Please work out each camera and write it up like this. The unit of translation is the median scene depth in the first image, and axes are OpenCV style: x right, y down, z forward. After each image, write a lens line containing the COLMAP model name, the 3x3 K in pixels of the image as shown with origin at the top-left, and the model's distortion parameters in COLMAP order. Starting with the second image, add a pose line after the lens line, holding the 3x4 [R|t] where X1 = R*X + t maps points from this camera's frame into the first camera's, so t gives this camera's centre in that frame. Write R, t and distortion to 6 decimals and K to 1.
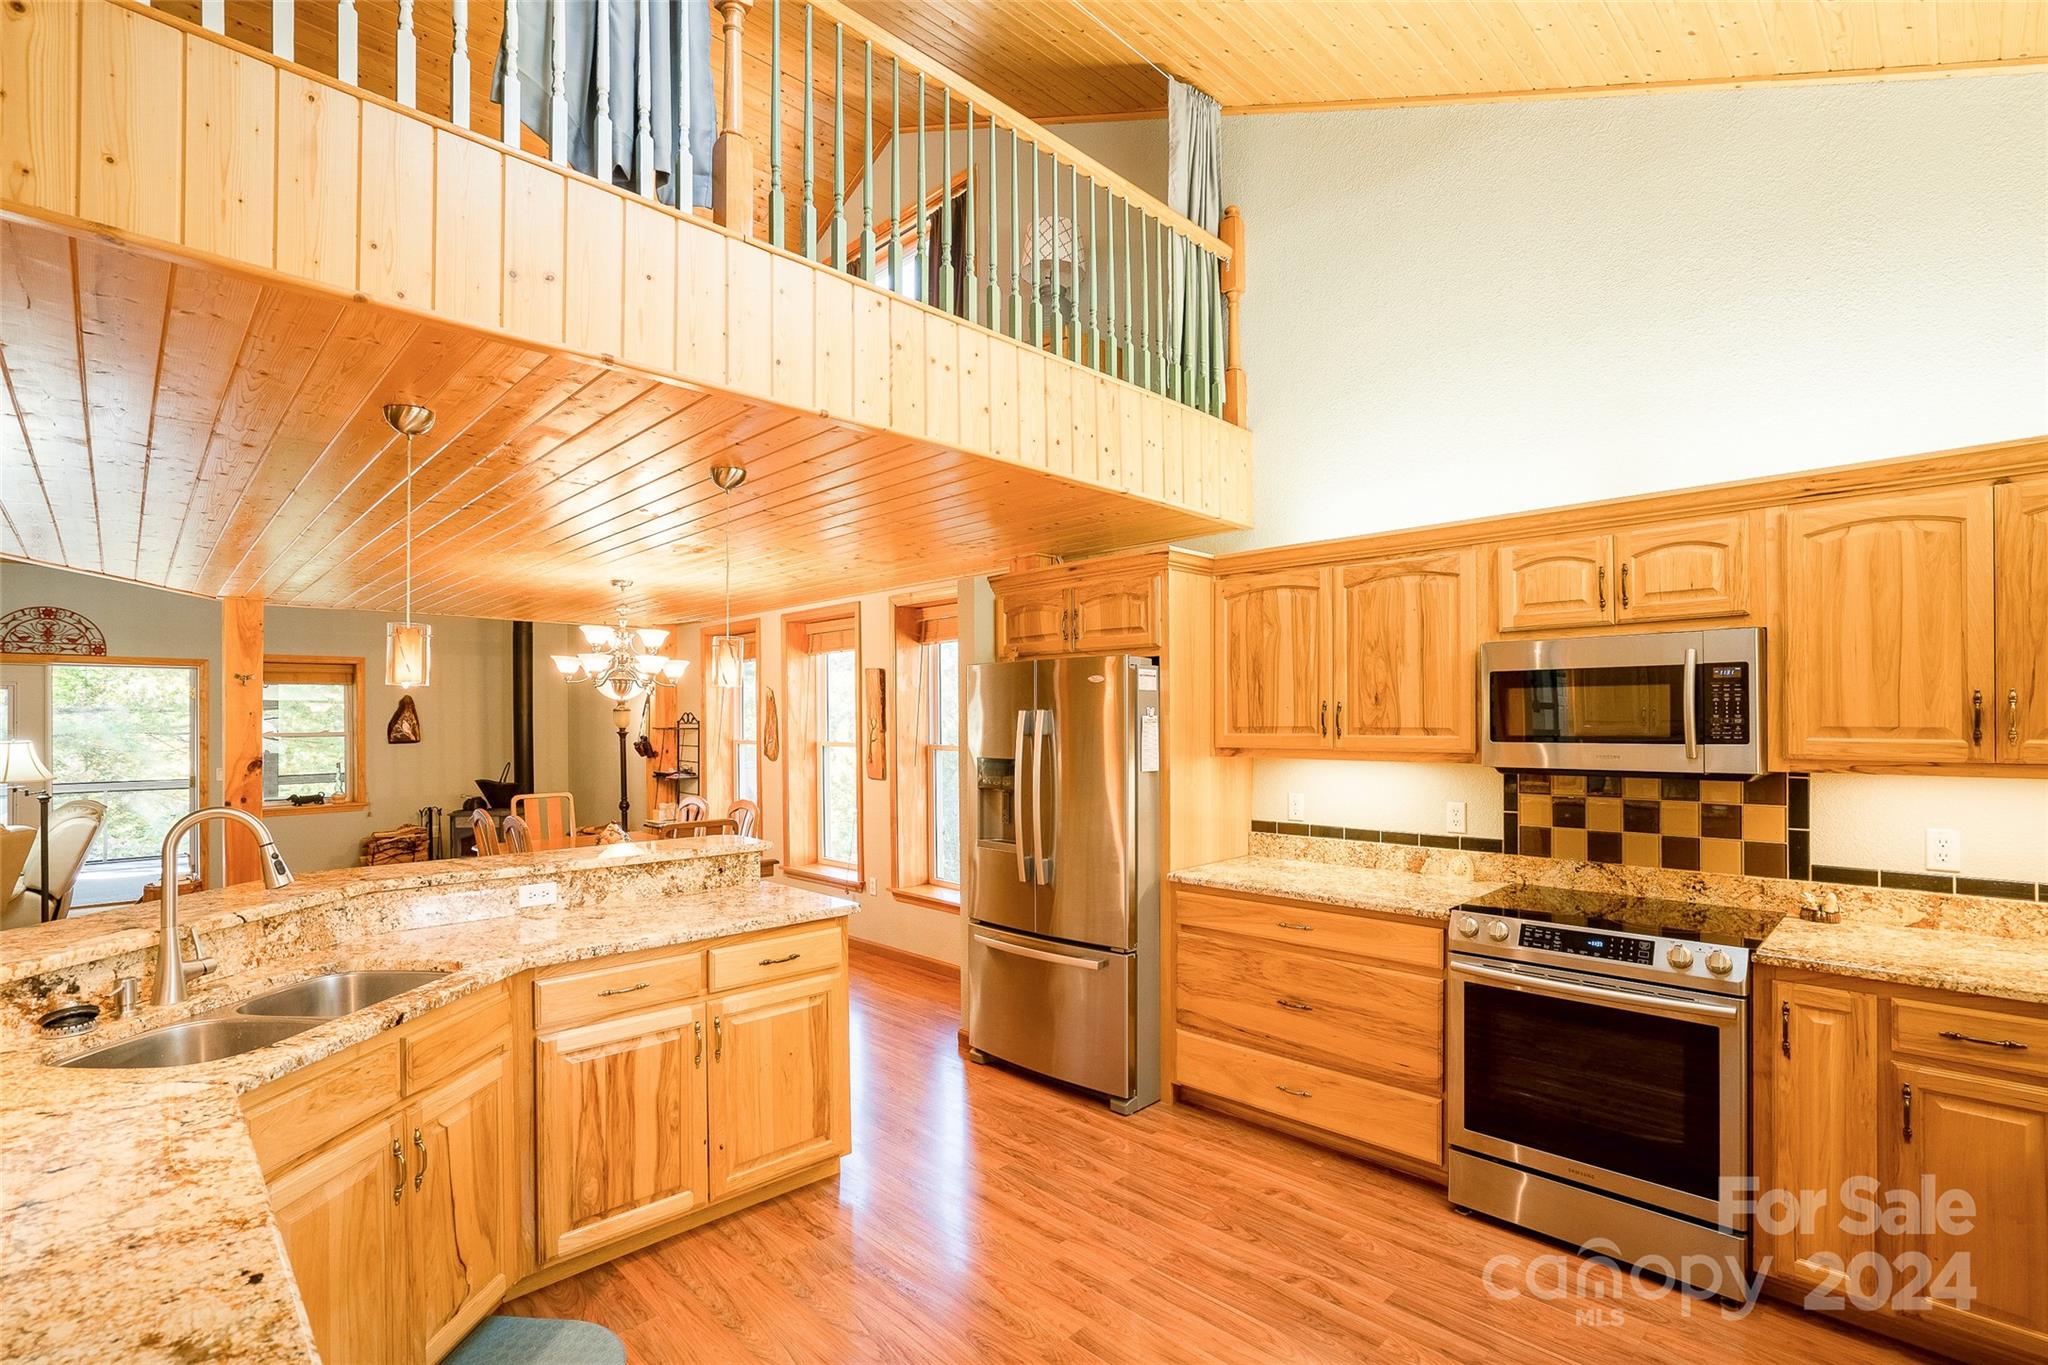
lens RADIAL K [[938.1, 0, 1037.7], [0, 938.1, 706.3], [0, 0, 1]] dist [-0.039425, 0.018331]
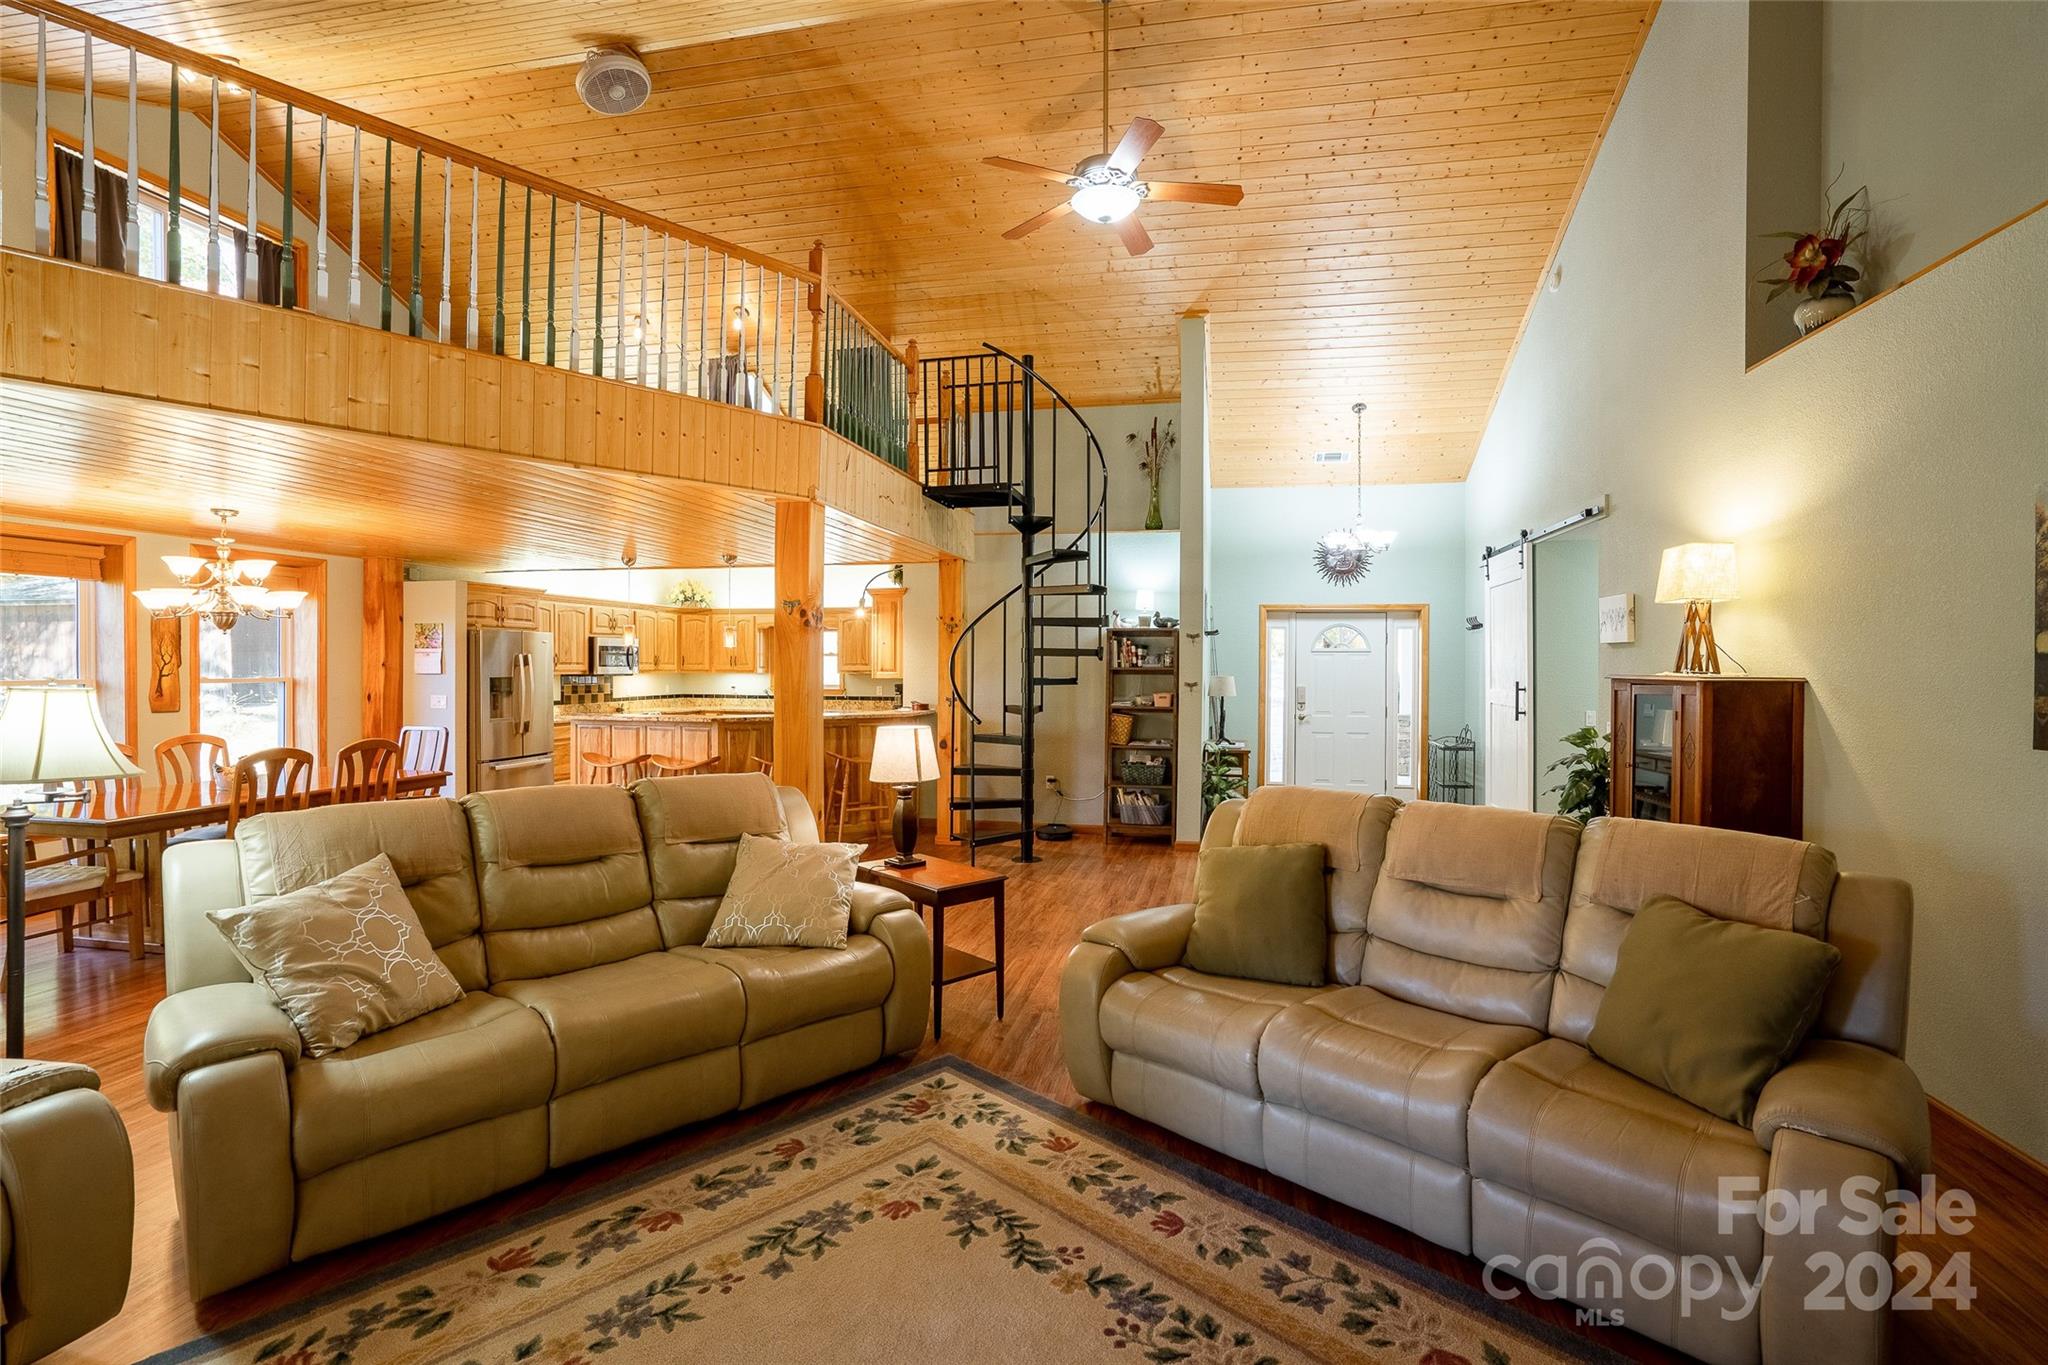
lens RADIAL K [[938.1, 0, 1036.4], [0, 938.1, 659.7], [0, 0, 1]] dist [-0.039425, 0.018331]
pose [[-0.555645, 0.007064, 0.831389, -2.909156], [-0.011712, 0.999798, -0.016323, 0.043921], [-0.831337, -0.018807, -0.555451, 1.421934]]
